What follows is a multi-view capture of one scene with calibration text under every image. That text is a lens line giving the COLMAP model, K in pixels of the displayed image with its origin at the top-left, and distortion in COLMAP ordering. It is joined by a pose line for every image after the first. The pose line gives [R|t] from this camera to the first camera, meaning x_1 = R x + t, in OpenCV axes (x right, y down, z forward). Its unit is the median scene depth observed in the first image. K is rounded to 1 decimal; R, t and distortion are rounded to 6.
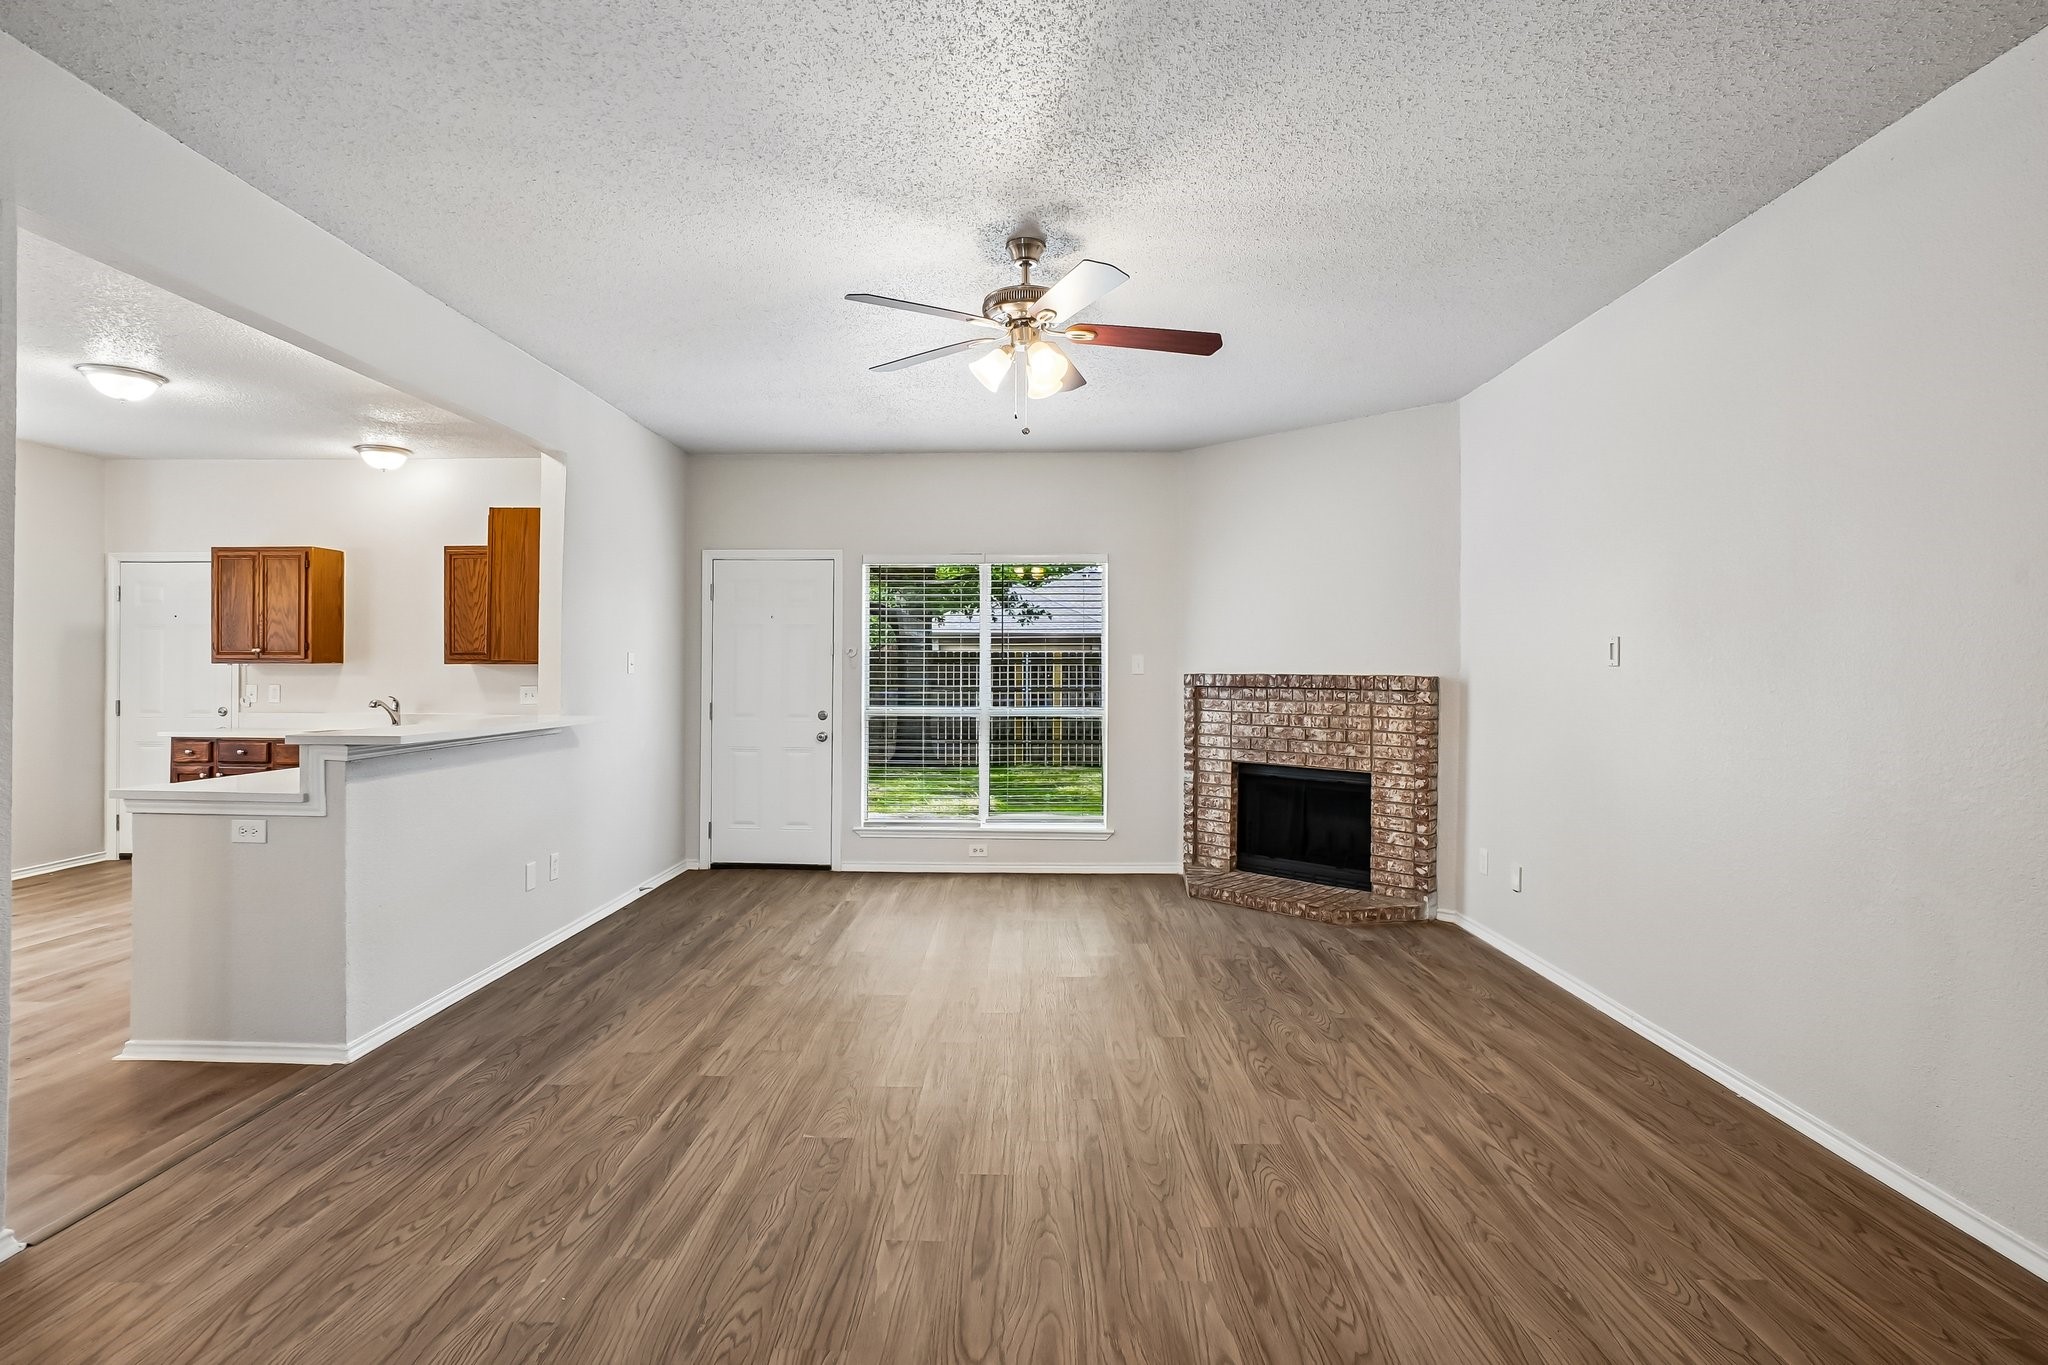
lens RADIAL K [[995.0, 0, 1011.4], [0, 995.0, 664.6], [0, 0, 1]] dist [-0.053507, 0.023759]
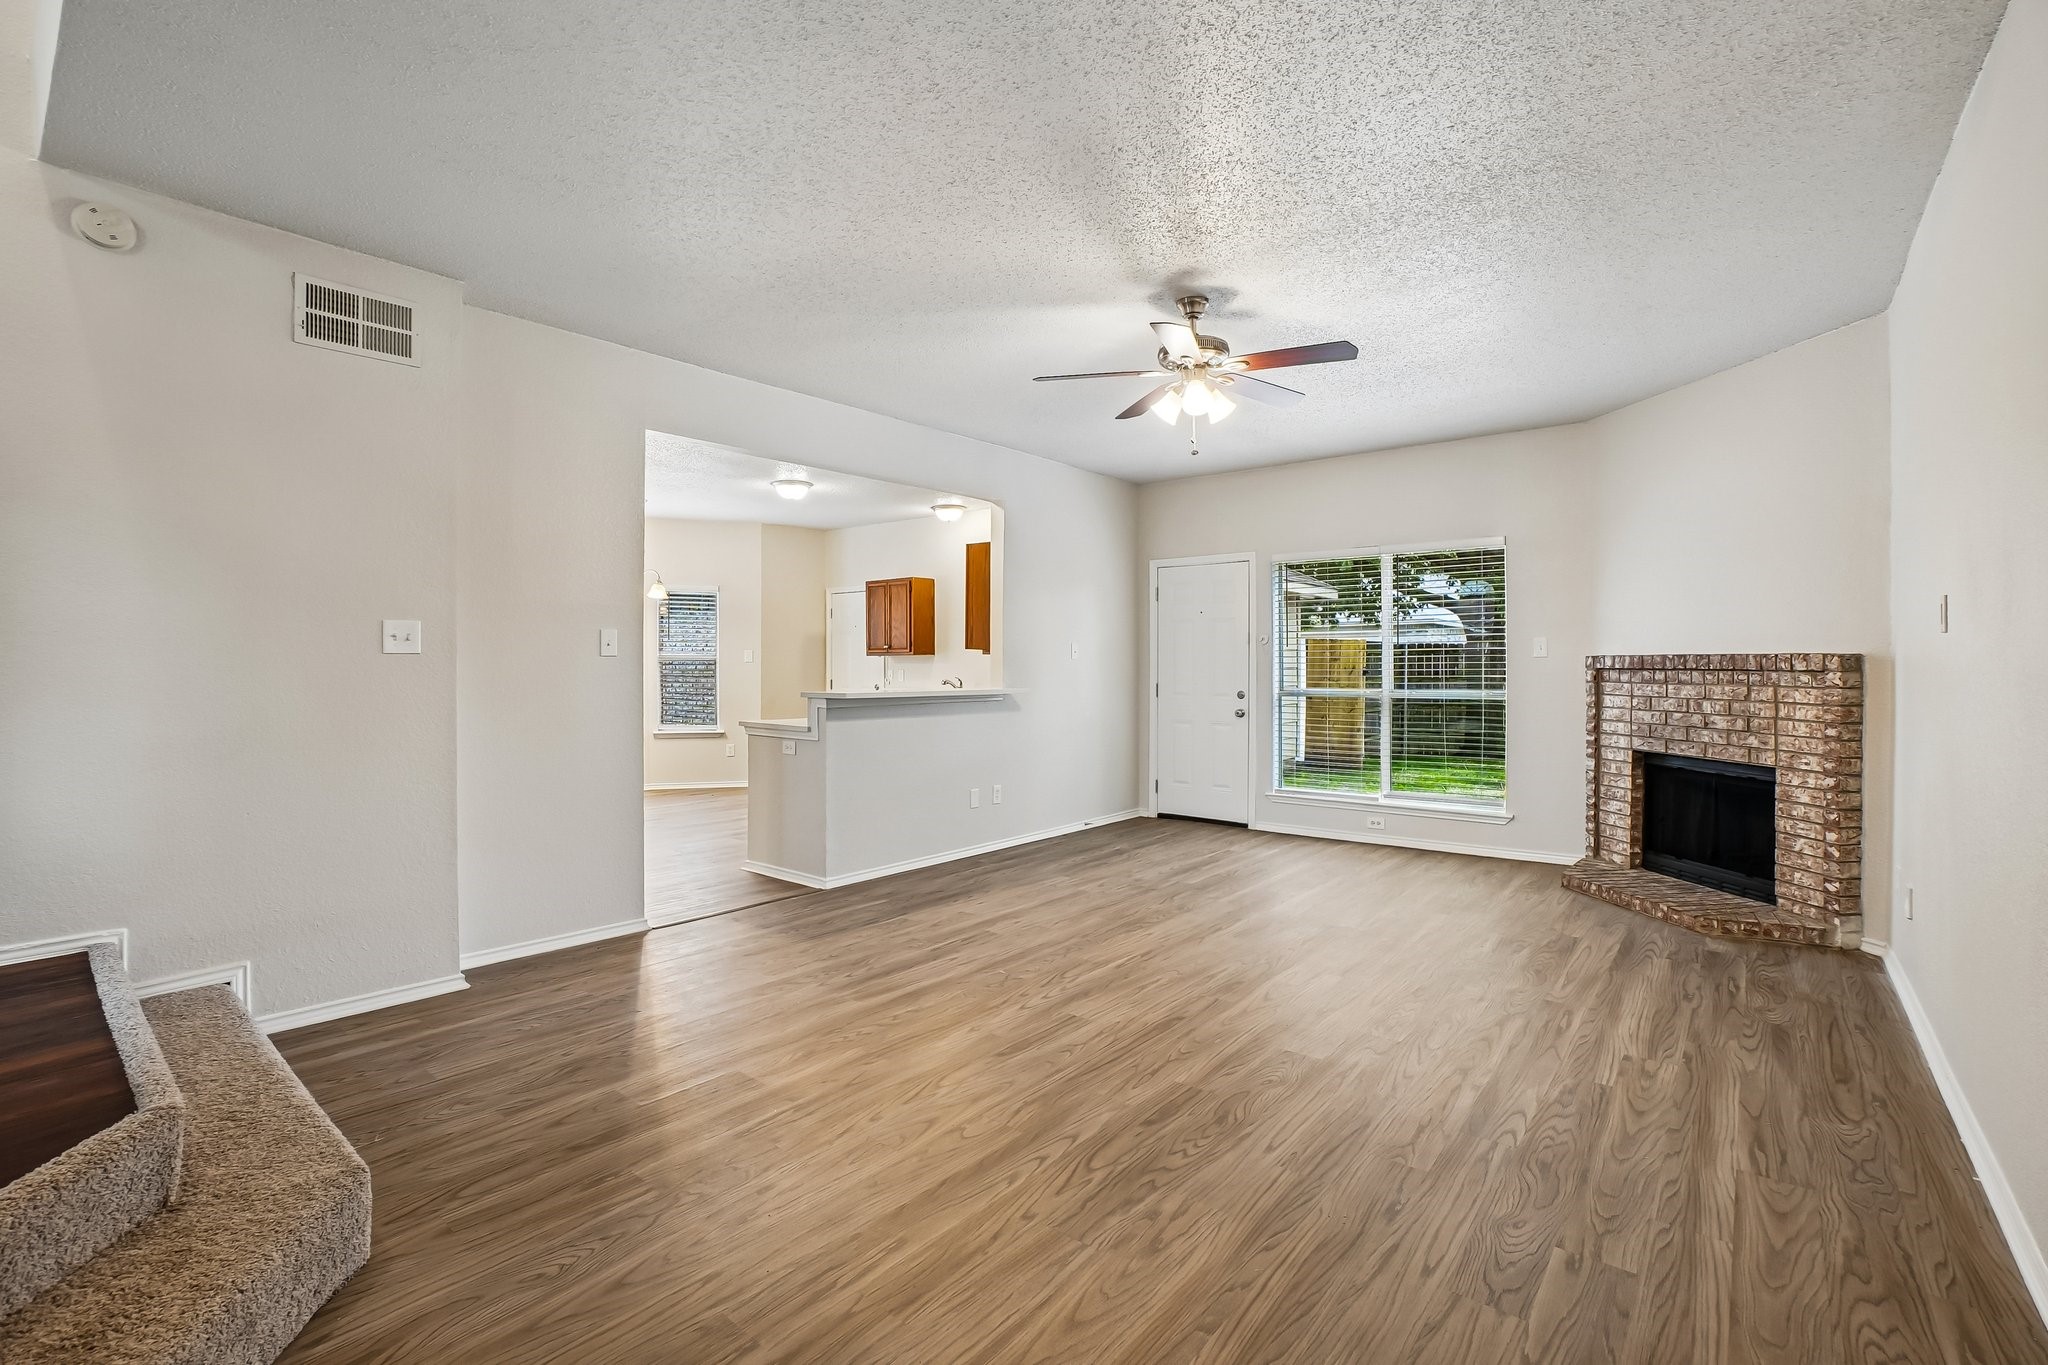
lens RADIAL K [[925.0, 0, 1007.5], [0, 925.0, 665.8], [0, 0, 1]] dist [-0.061994, 0.024773]
pose [[0.780831, -0.003937, -0.624731, 0.329727], [0.007050, 0.999972, 0.002510, 0.014704], [0.624703, -0.006364, 0.780836, -0.022265]]
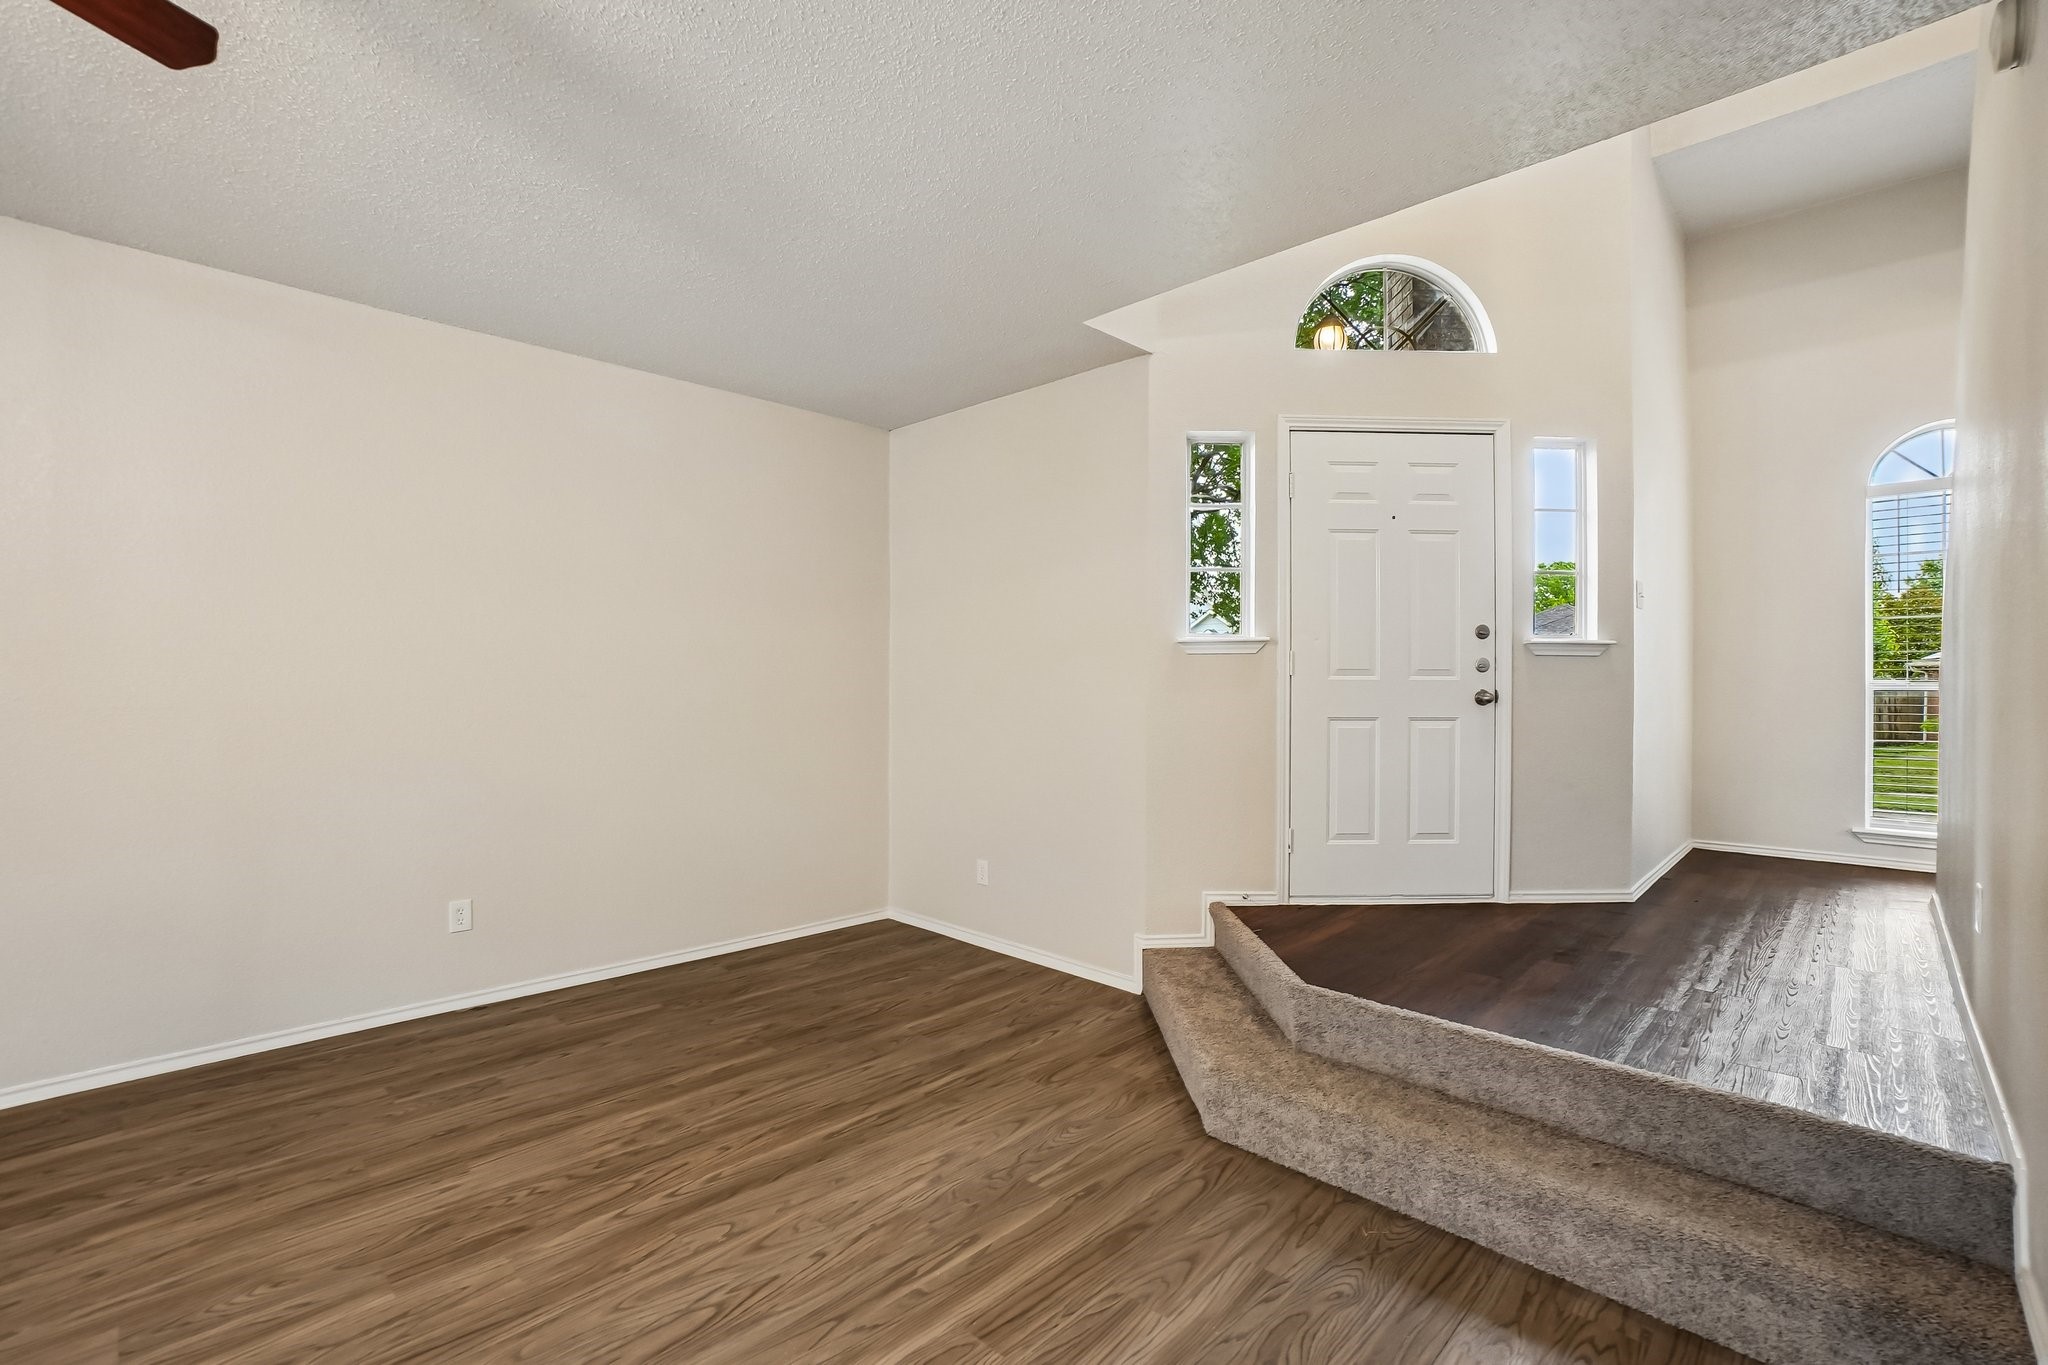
lens RADIAL K [[925.0, 0, 1007.5], [0, 925.0, 665.8], [0, 0, 1]] dist [-0.061994, 0.024773]
pose [[-0.724930, -0.001080, 0.688822, -0.338490], [-0.012831, 0.999846, -0.011935, -0.003656], [-0.688703, -0.017490, -0.724833, 0.525901]]
